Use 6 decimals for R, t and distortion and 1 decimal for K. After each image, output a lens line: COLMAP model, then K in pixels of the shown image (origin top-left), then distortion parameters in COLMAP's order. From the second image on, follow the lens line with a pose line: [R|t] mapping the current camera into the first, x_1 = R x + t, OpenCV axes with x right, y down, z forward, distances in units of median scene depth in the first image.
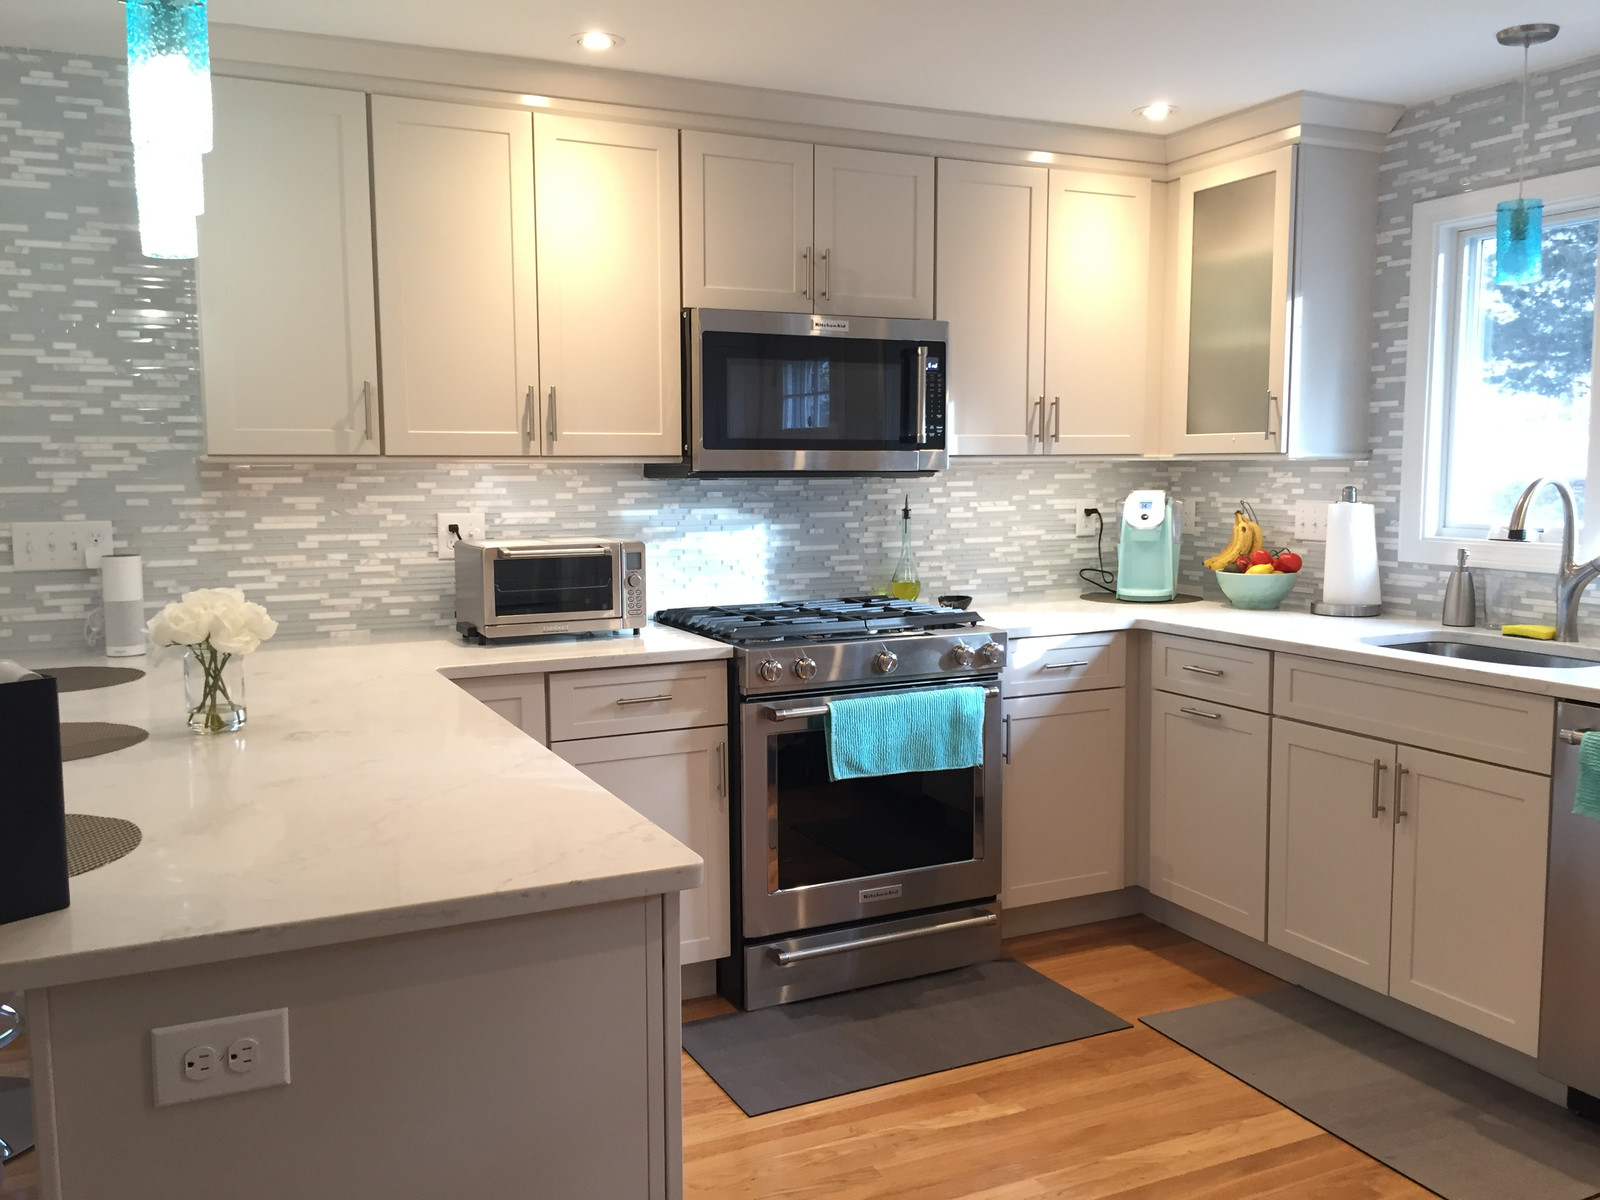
lens RADIAL K [[1343.0, 0, 799.3], [0, 1343.0, 591.6], [0, 0, 1]] dist [0.061228, -0.090610]
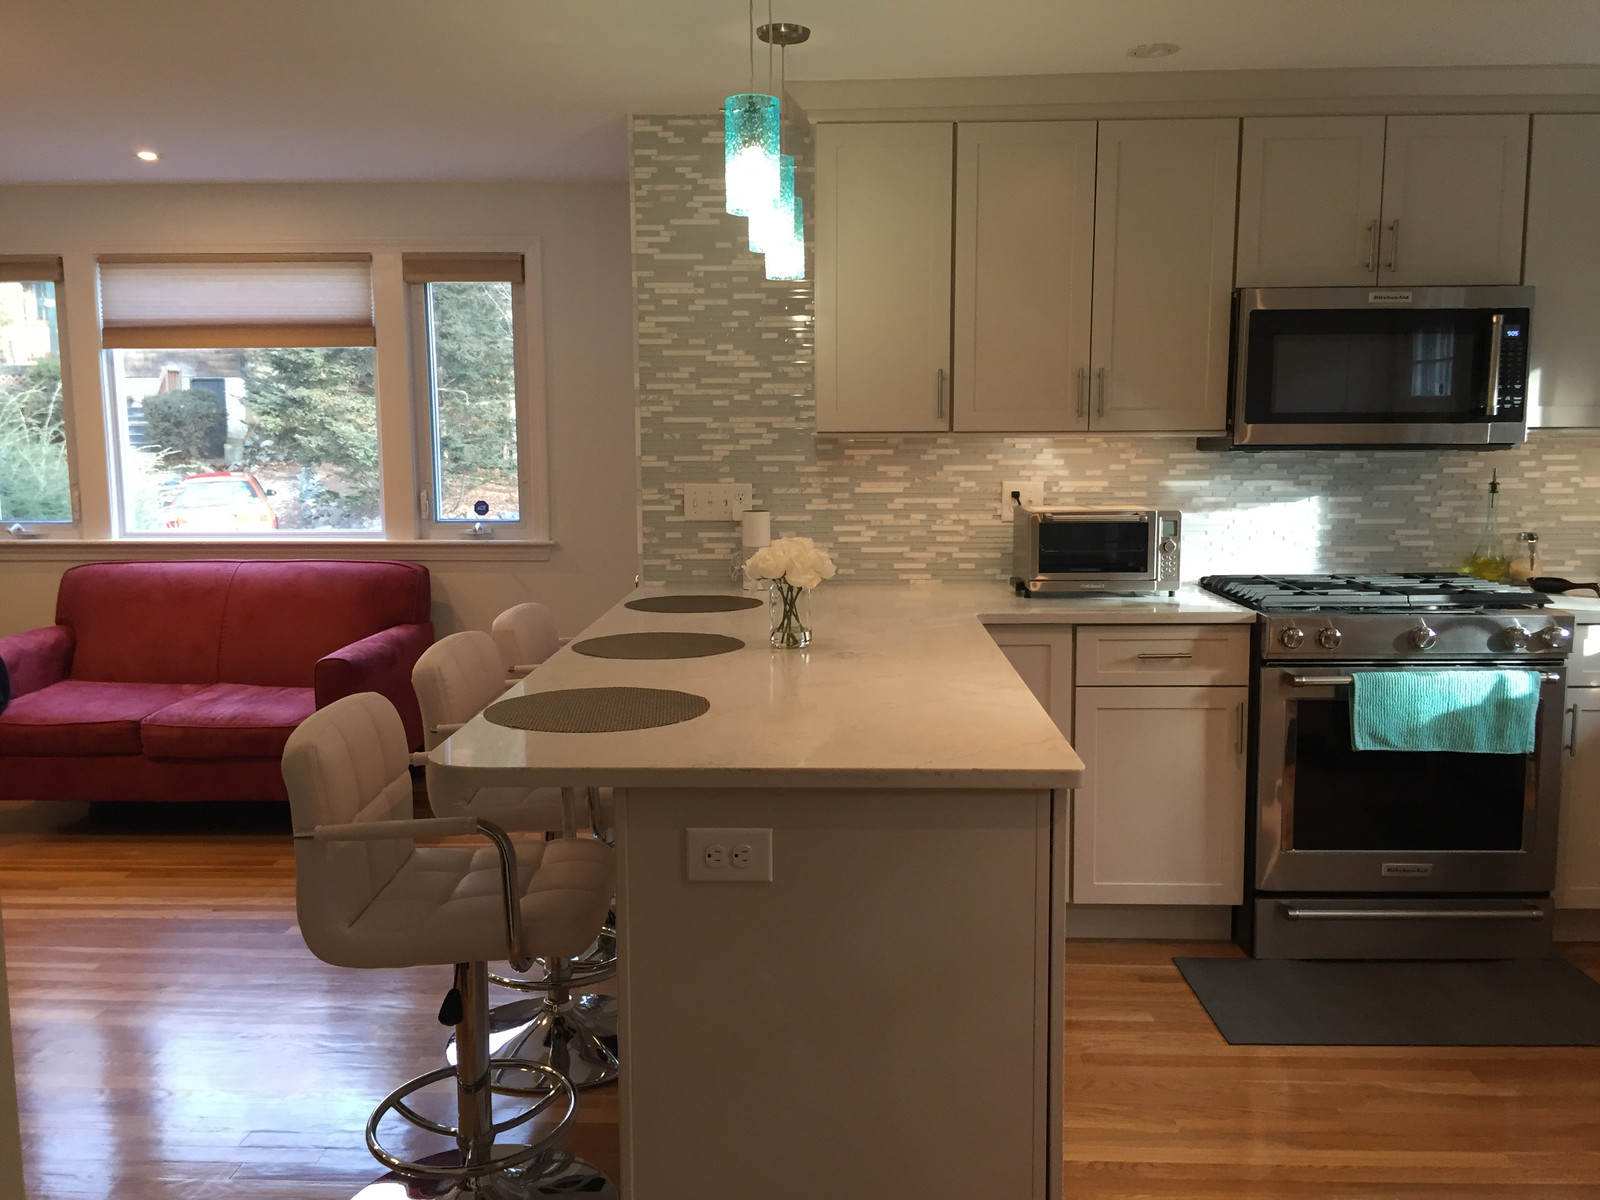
lens RADIAL K [[1343.0, 0, 804.4], [0, 1343.0, 588.2], [0, 0, 1]] dist [0.061228, -0.090610]
pose [[0.887468, 0.052791, -0.457836, 0.116440], [-0.042554, 0.998560, 0.032652, 0.002559], [0.458900, -0.009495, 0.888437, -0.097500]]
